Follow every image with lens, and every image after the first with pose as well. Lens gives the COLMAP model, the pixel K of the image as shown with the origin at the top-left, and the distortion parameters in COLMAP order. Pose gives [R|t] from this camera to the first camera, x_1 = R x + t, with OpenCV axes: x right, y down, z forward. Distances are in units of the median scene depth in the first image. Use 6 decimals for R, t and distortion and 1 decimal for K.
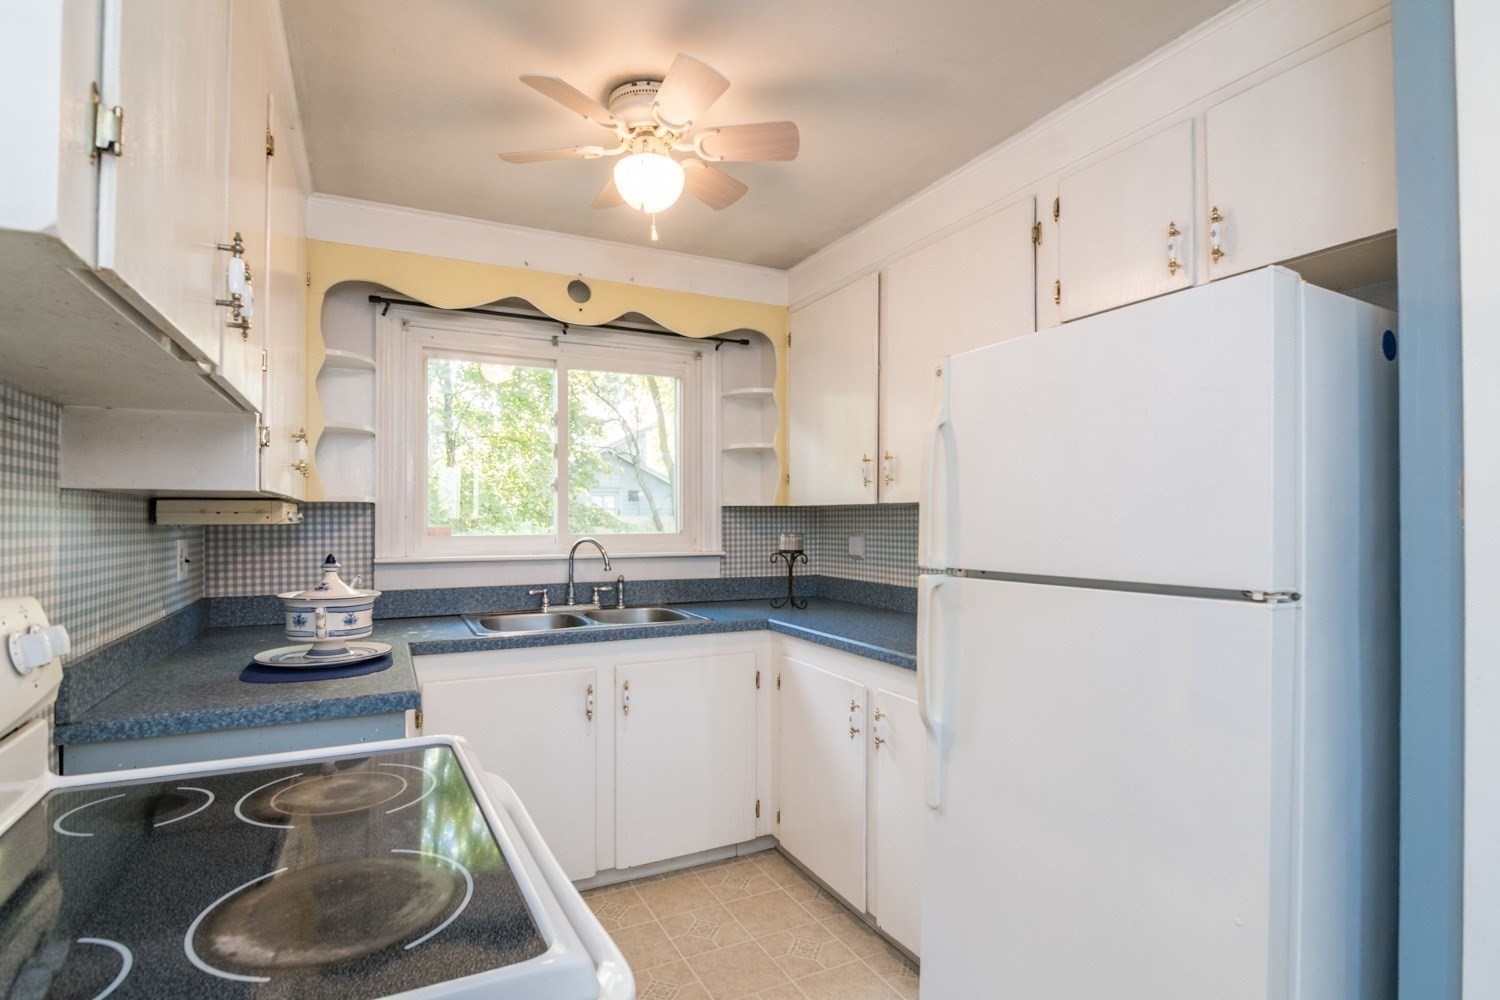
lens RADIAL K [[740.7, 0, 744.7], [0, 740.7, 511.8], [0, 0, 1]] dist [-0.004786, -0.000571]
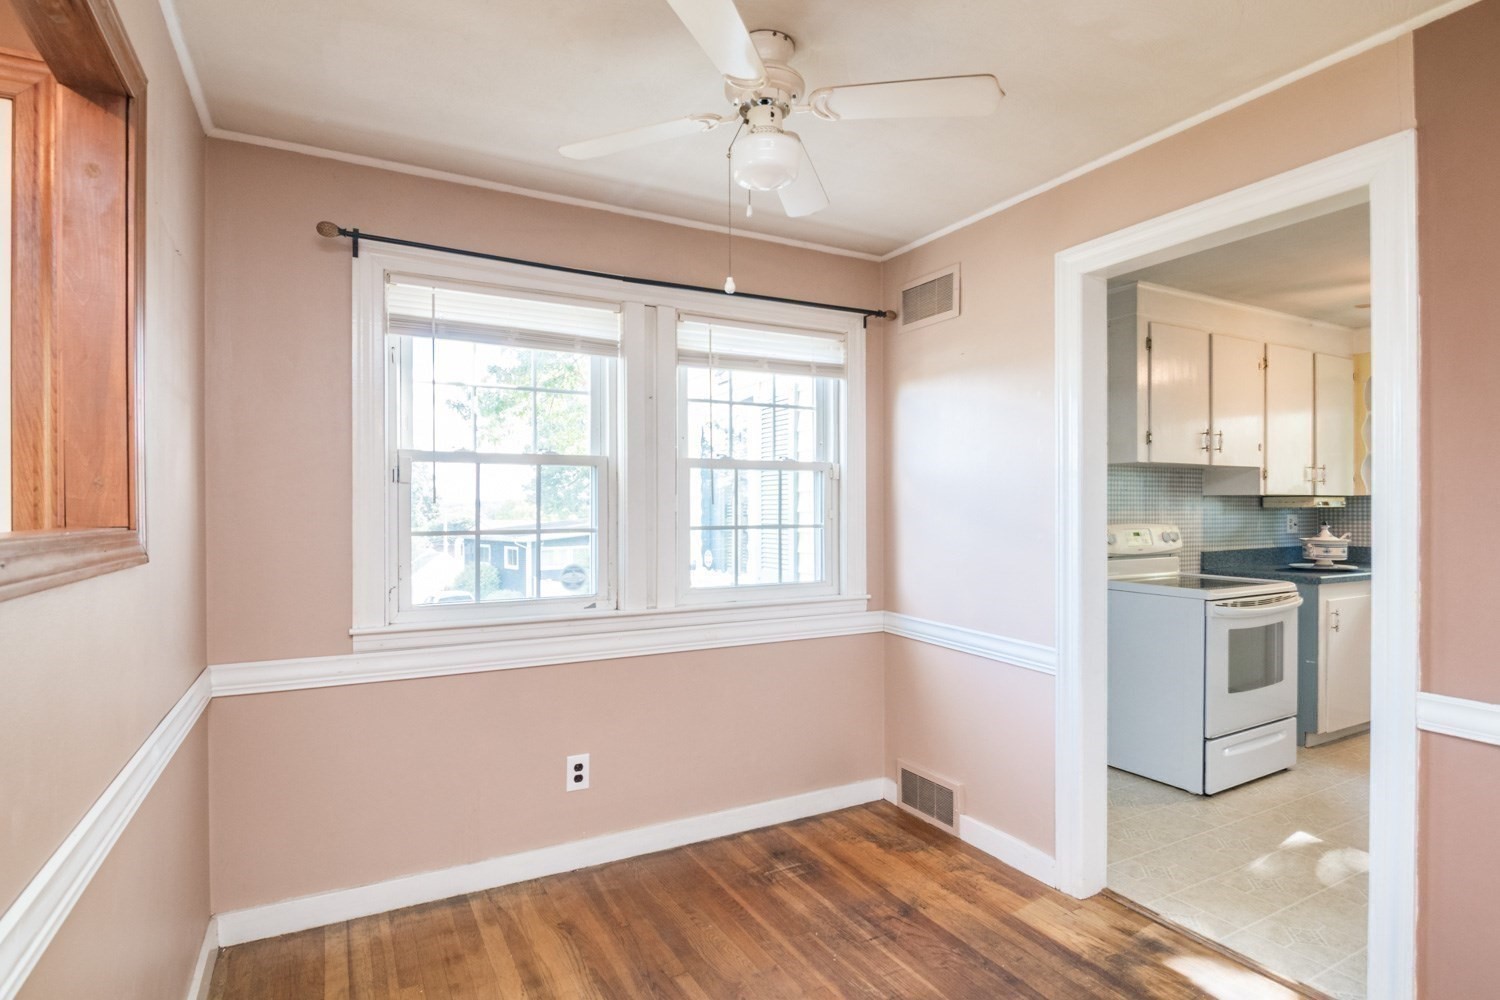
lens RADIAL K [[740.7, 0, 744.7], [0, 740.7, 511.8], [0, 0, 1]] dist [-0.004786, -0.000571]
pose [[0.022277, 0.004938, -0.999740, 1.134508], [0.014043, 0.999888, 0.005251, -0.003853], [0.999653, -0.014157, 0.022205, -0.538228]]
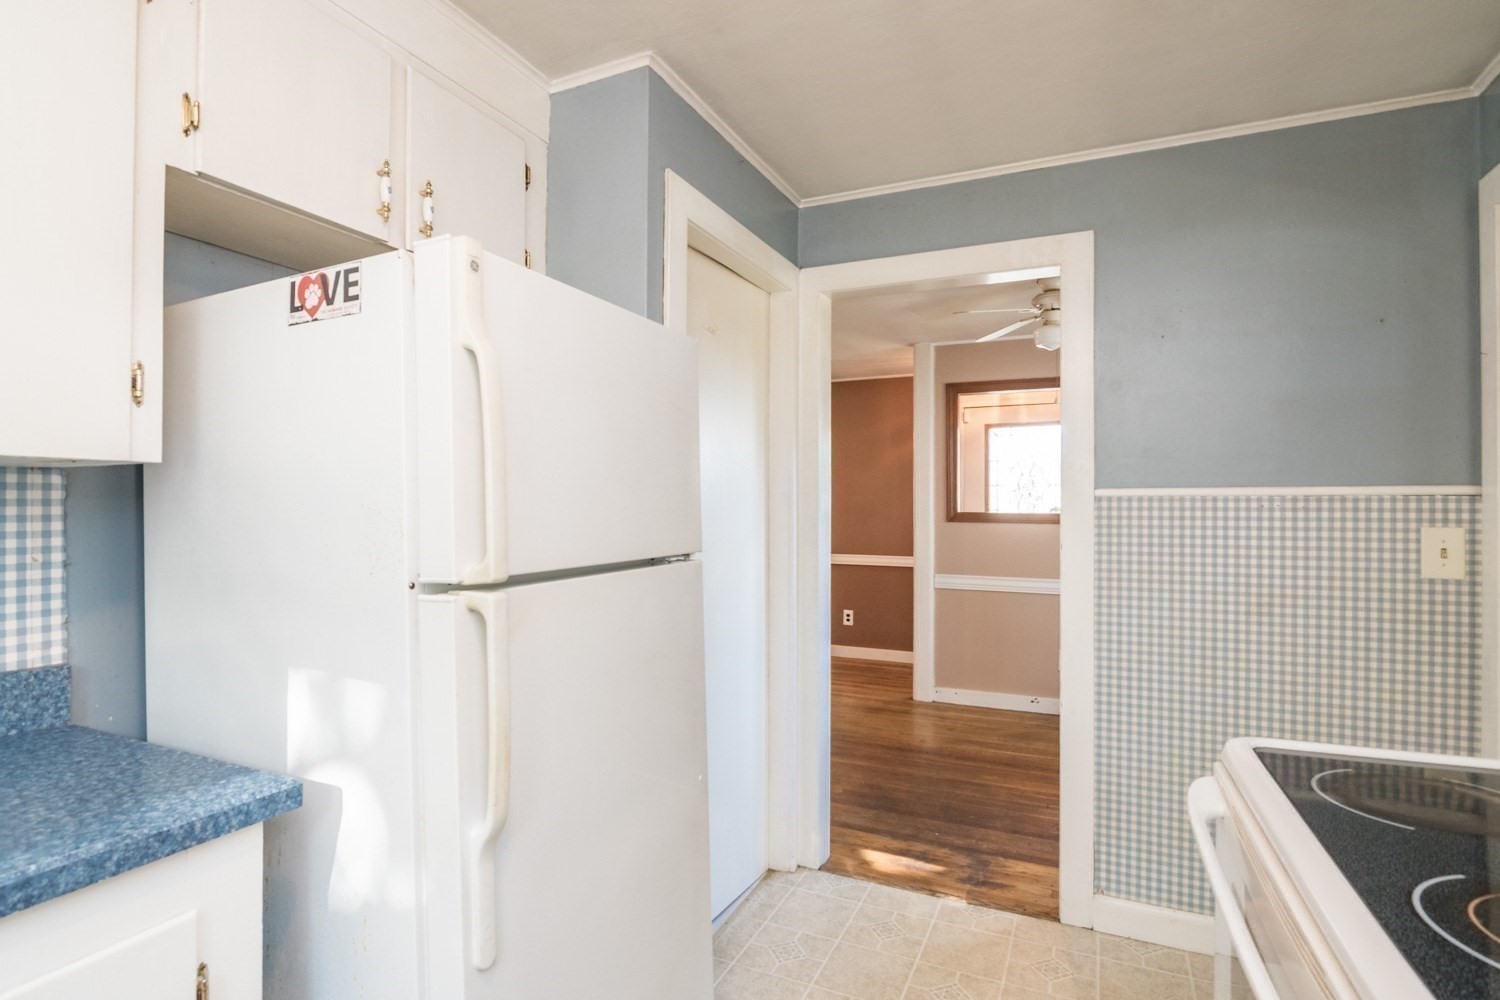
lens RADIAL K [[750.5, 0, 744.9], [0, 750.5, 504.5], [0, 0, 1]] dist [-0.013076, -0.002074]
pose [[-0.624542, -0.003138, 0.780985, -0.203941], [-0.015086, 0.999854, -0.008047, 0.010264], [-0.780846, -0.016807, -0.624498, 0.739777]]
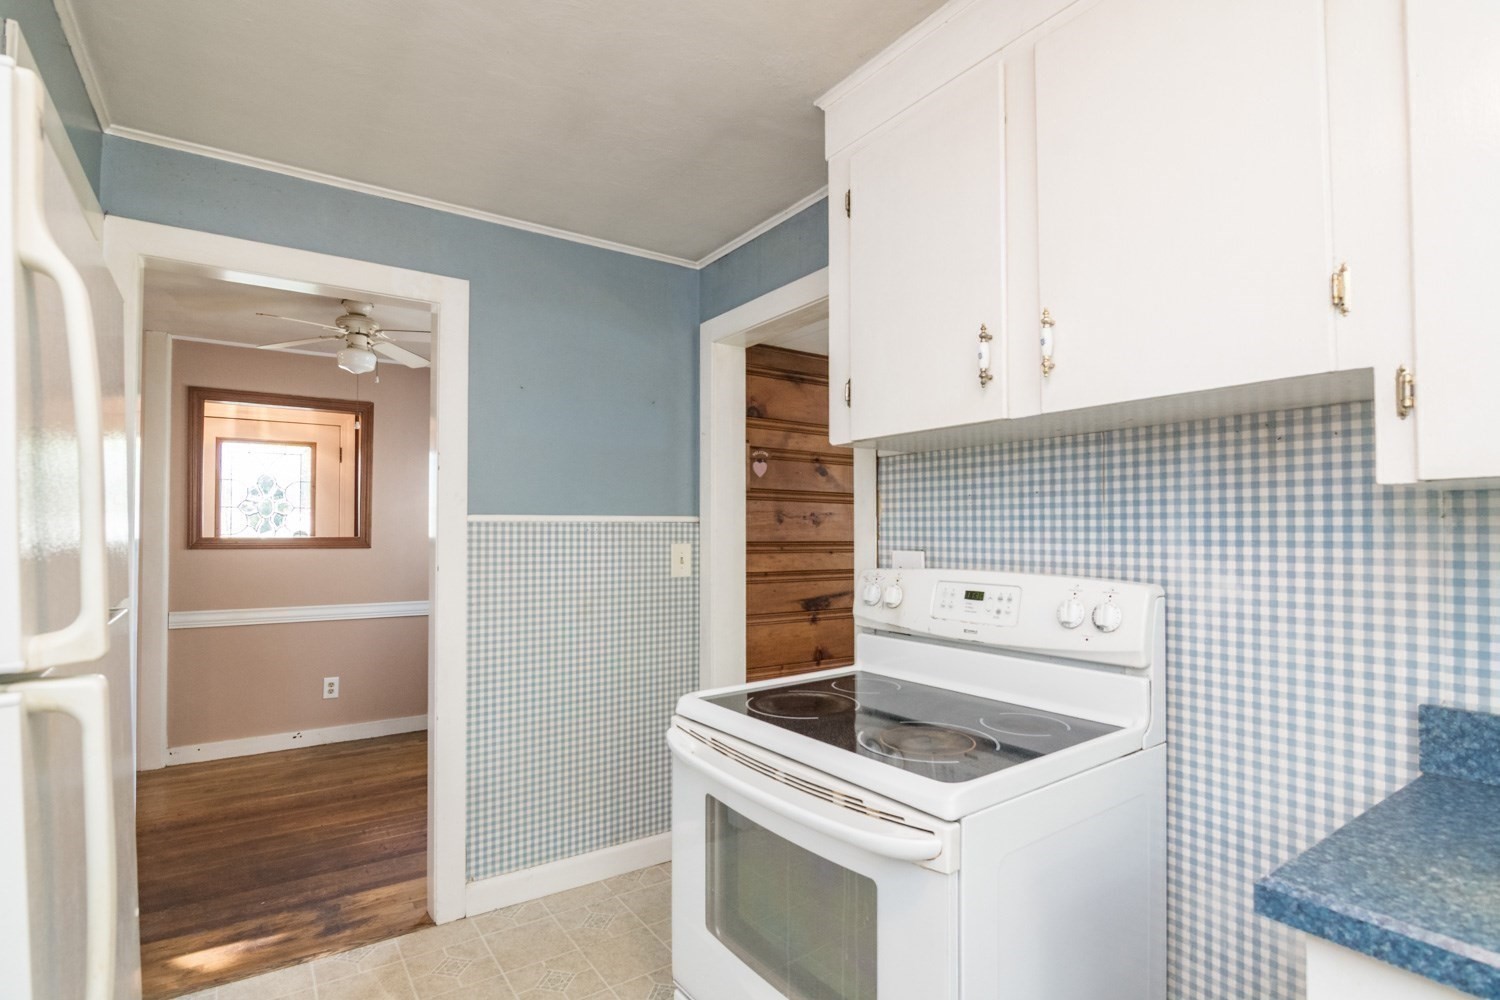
lens RADIAL K [[730.7, 0, 733.7], [0, 730.7, 521.3], [0, 0, 1]] dist [-0.011928, -0.002093]
pose [[-0.991580, -0.003123, -0.129460, -0.007377], [0.000151, 0.999681, -0.025273, 0.010961], [0.129497, -0.025080, -0.991263, 0.843974]]
